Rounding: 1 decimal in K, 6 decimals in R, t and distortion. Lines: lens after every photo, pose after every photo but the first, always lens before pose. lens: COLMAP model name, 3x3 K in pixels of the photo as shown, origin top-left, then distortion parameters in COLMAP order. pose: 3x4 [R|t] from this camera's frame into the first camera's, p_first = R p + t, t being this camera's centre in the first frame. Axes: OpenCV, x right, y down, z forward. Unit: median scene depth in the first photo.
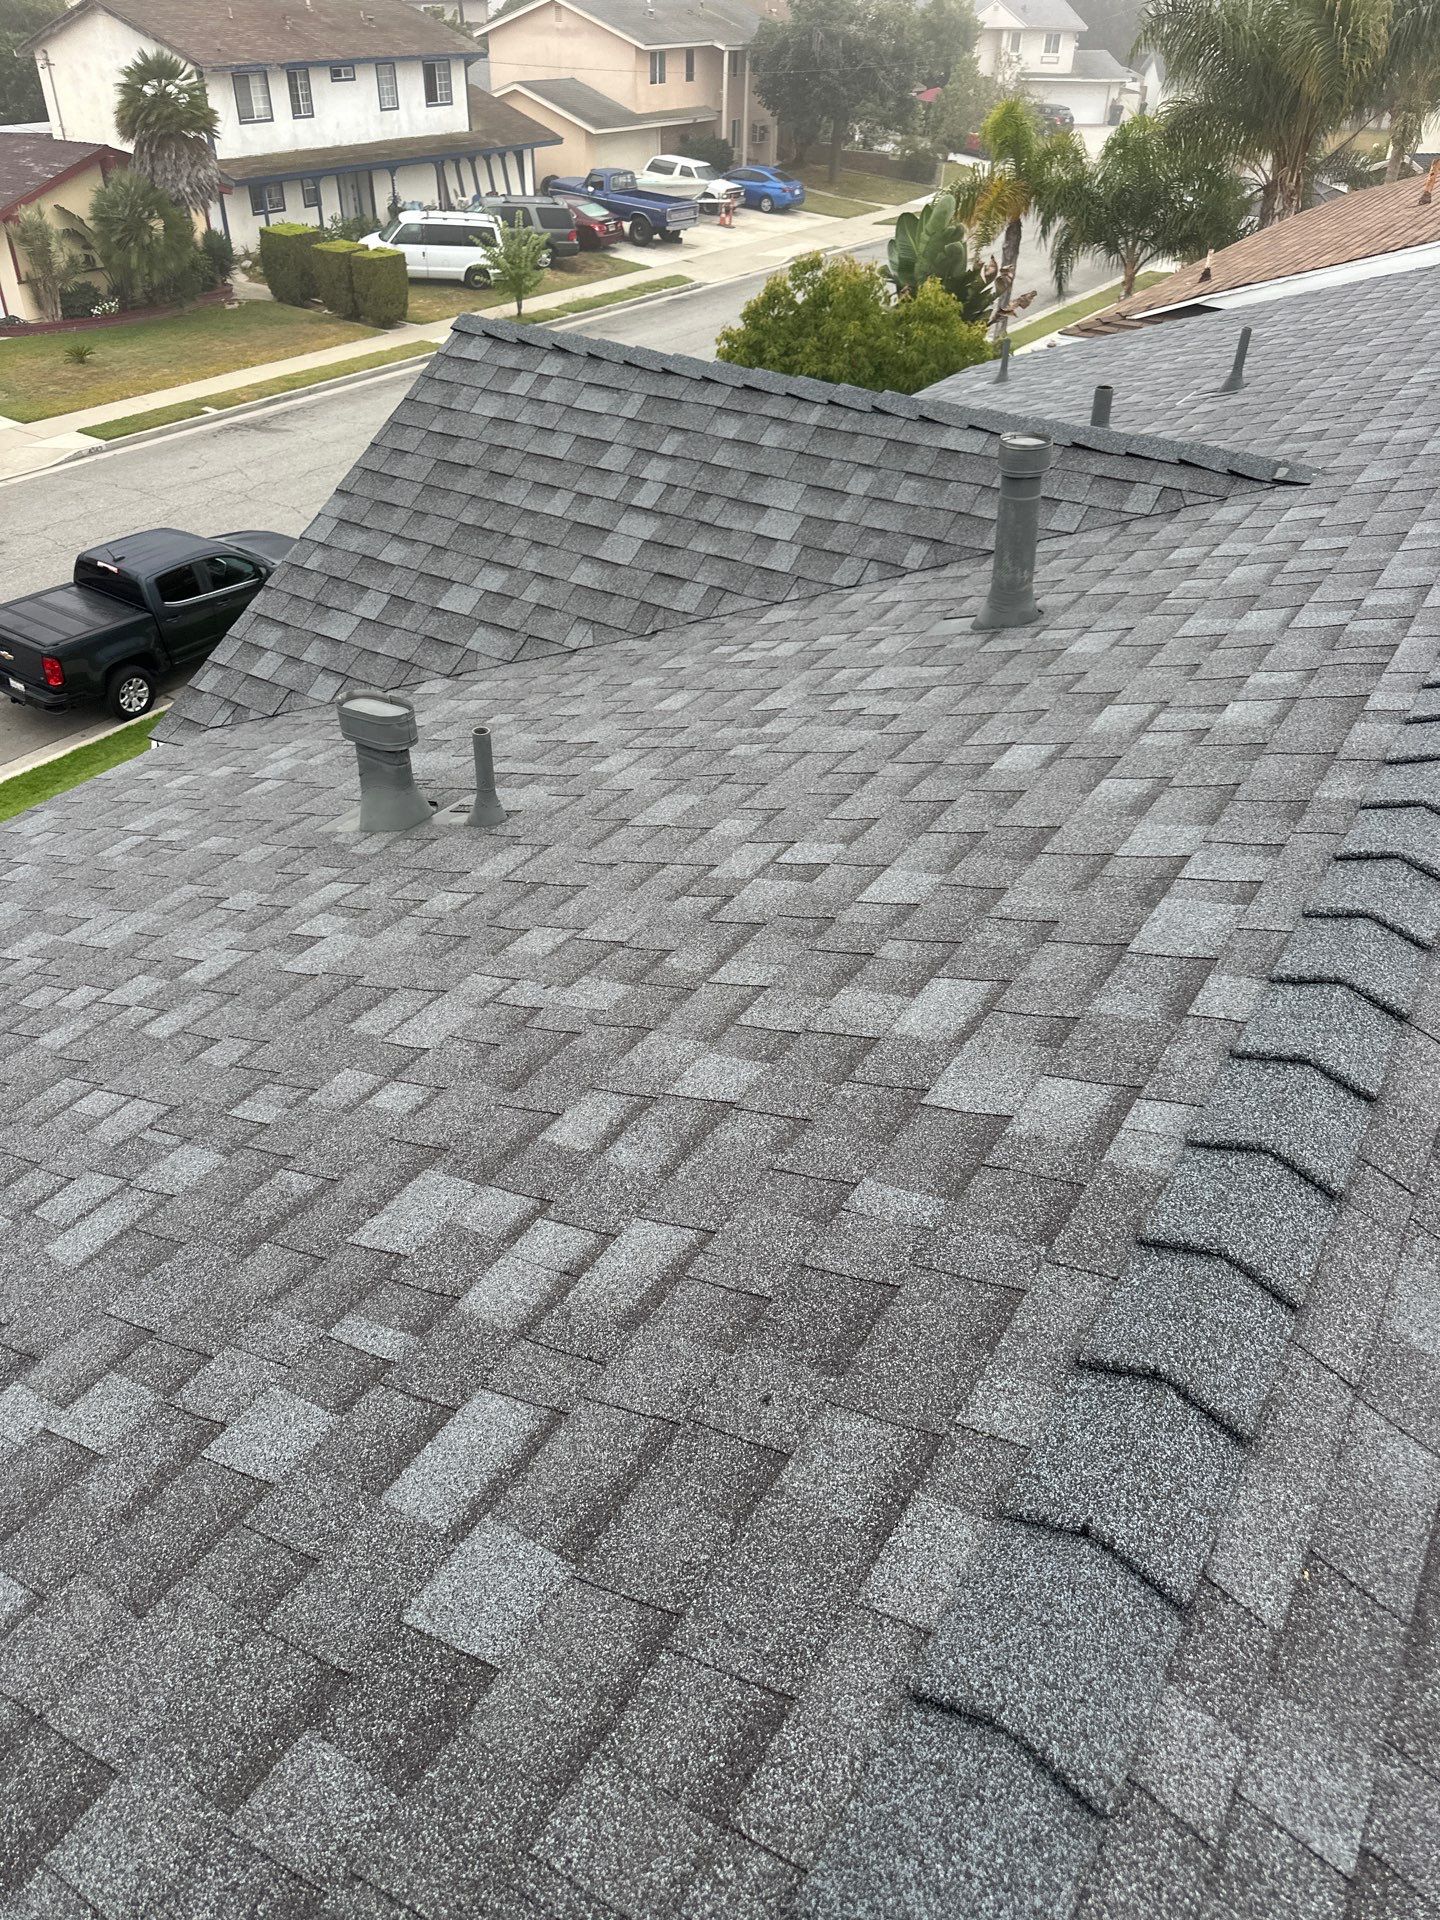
lens RADIAL K [[1339.5, 0, 713.9], [0, 1339.5, 956.2], [0, 0, 1]] dist [0.013879, -0.020093]
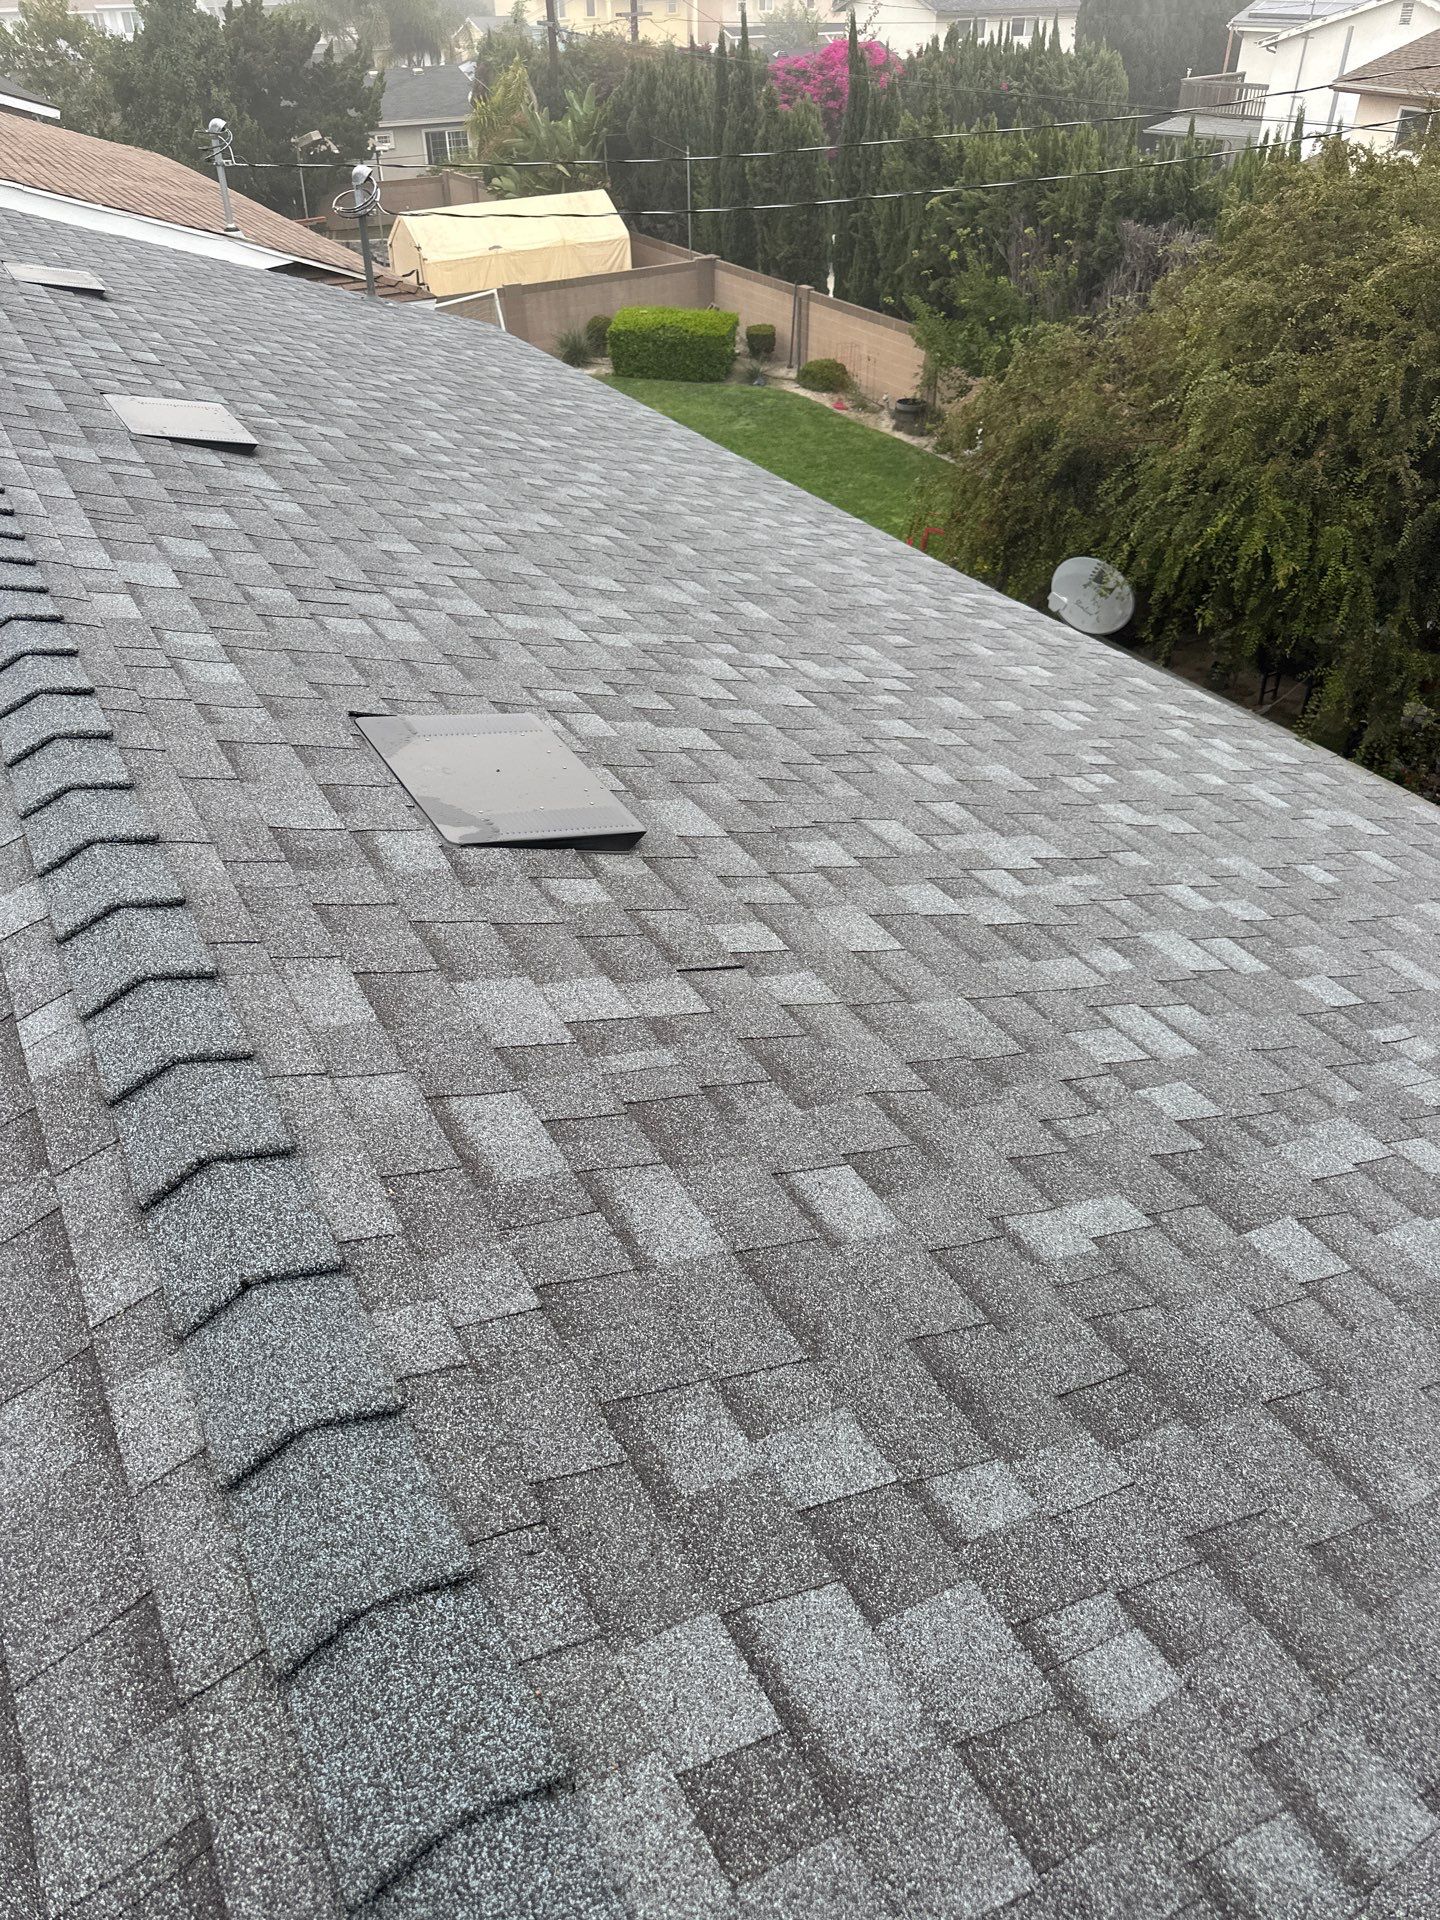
lens RADIAL K [[1339.5, 0, 713.9], [0, 1339.5, 956.2], [0, 0, 1]] dist [0.013879, -0.020093]
pose [[0.462192, -0.549048, 0.696365, -0.134482], [0.537297, 0.798106, 0.272651, 0.074243], [-0.705472, 0.248138, 0.663880, -0.089359]]
